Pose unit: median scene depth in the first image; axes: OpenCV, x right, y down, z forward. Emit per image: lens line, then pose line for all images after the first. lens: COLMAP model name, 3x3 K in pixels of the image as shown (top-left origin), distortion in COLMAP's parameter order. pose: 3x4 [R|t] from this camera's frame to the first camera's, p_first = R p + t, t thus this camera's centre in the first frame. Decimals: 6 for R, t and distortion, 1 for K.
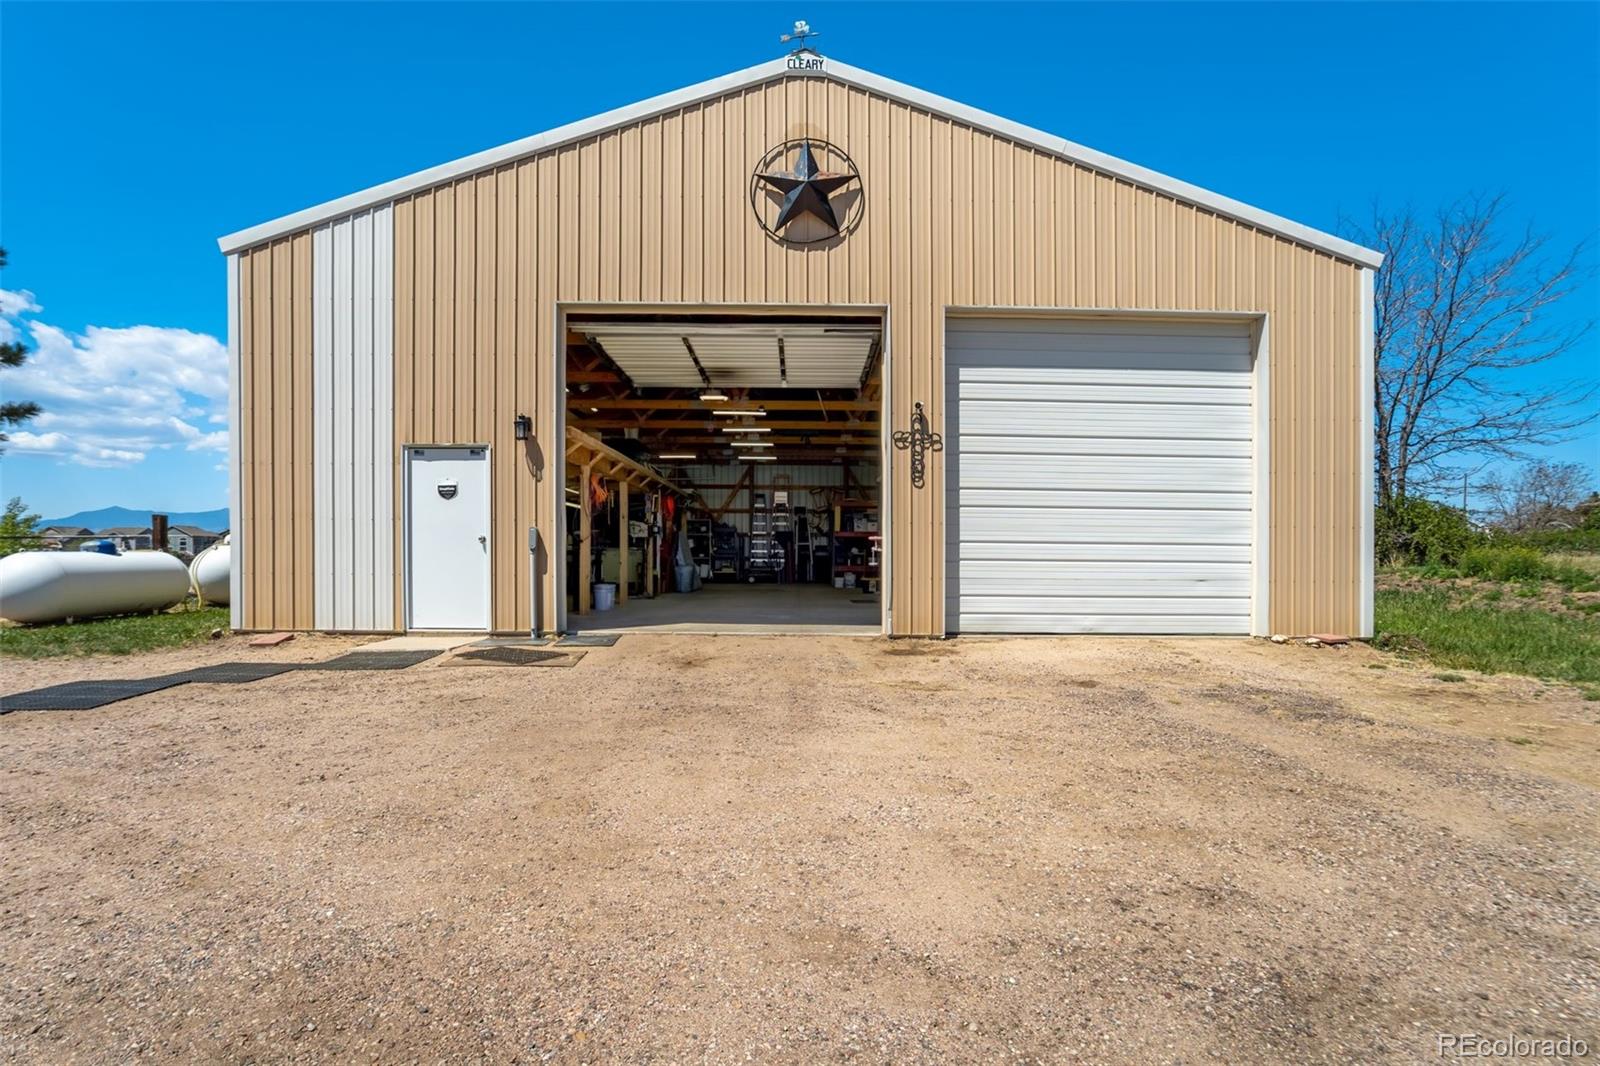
lens RADIAL K [[766.6, 0, 800.4], [0, 766.6, 567.6], [0, 0, 1]] dist [-0.039909, 0.000129]
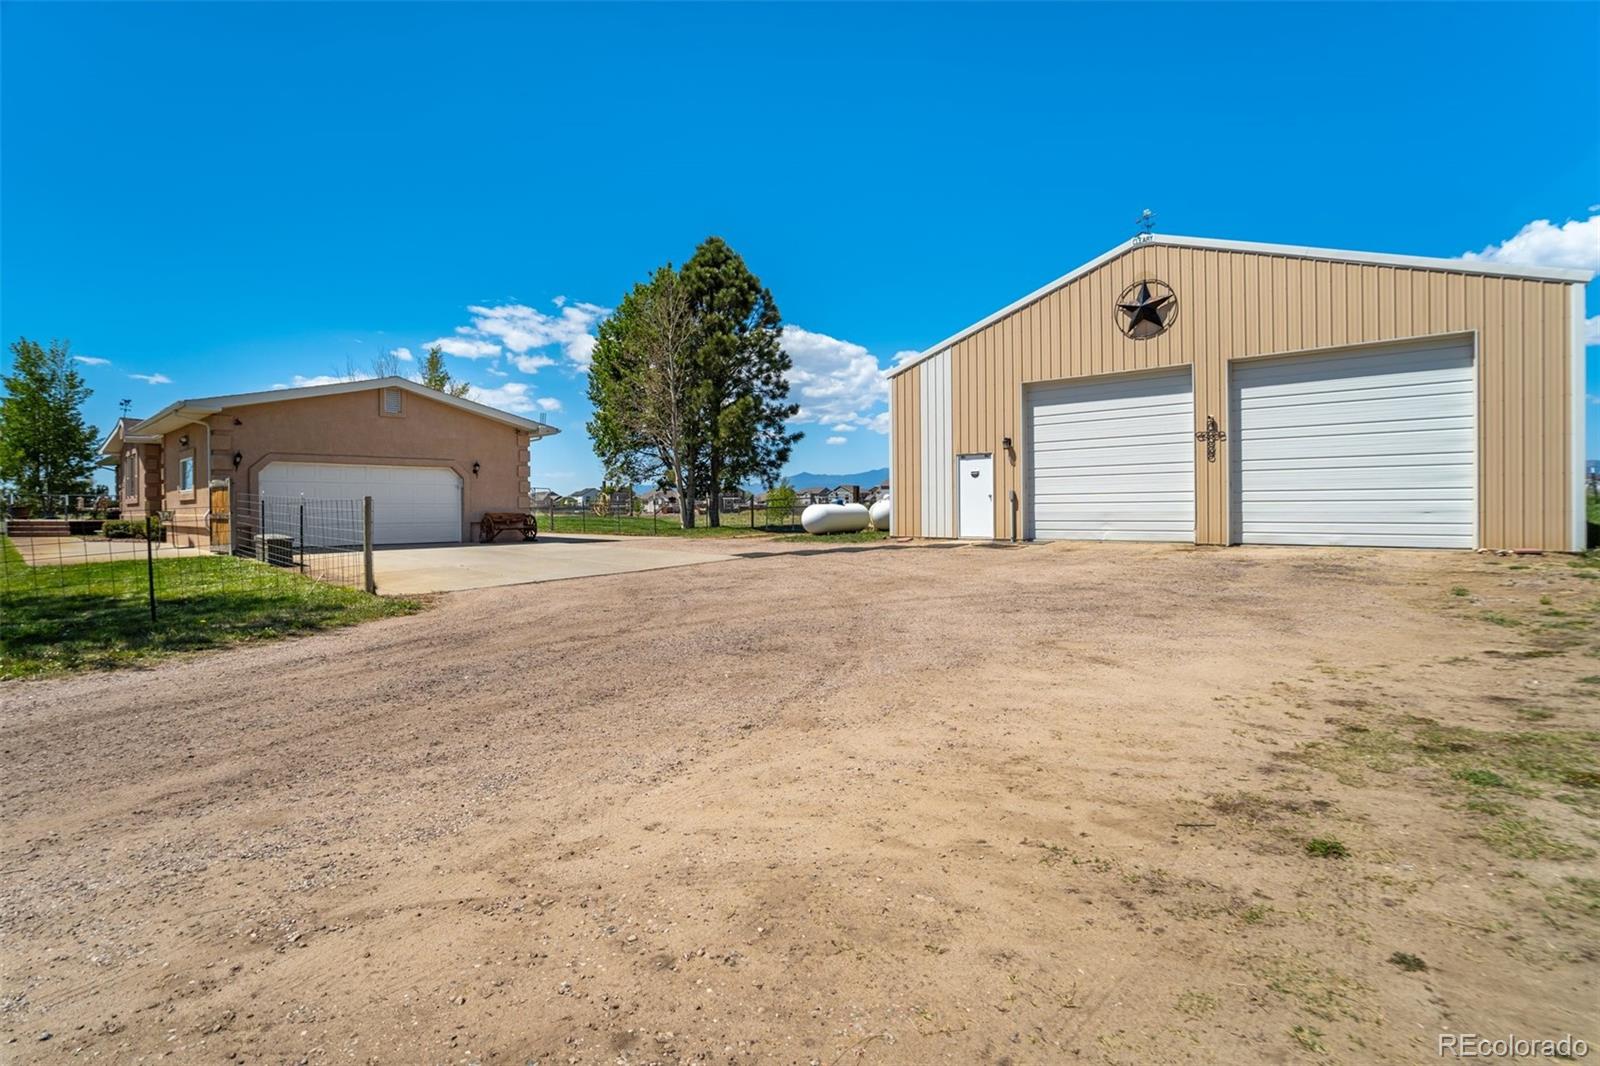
lens RADIAL K [[736.1, 0, 802.3], [0, 736.1, 522.3], [0, 0, 1]] dist [-0.000137, -0.000014]
pose [[0.742607, 0.002262, -0.669724, 0.598911], [0.004155, 0.999959, 0.007985, 0.019597], [0.669715, -0.008712, 0.742567, -0.930624]]
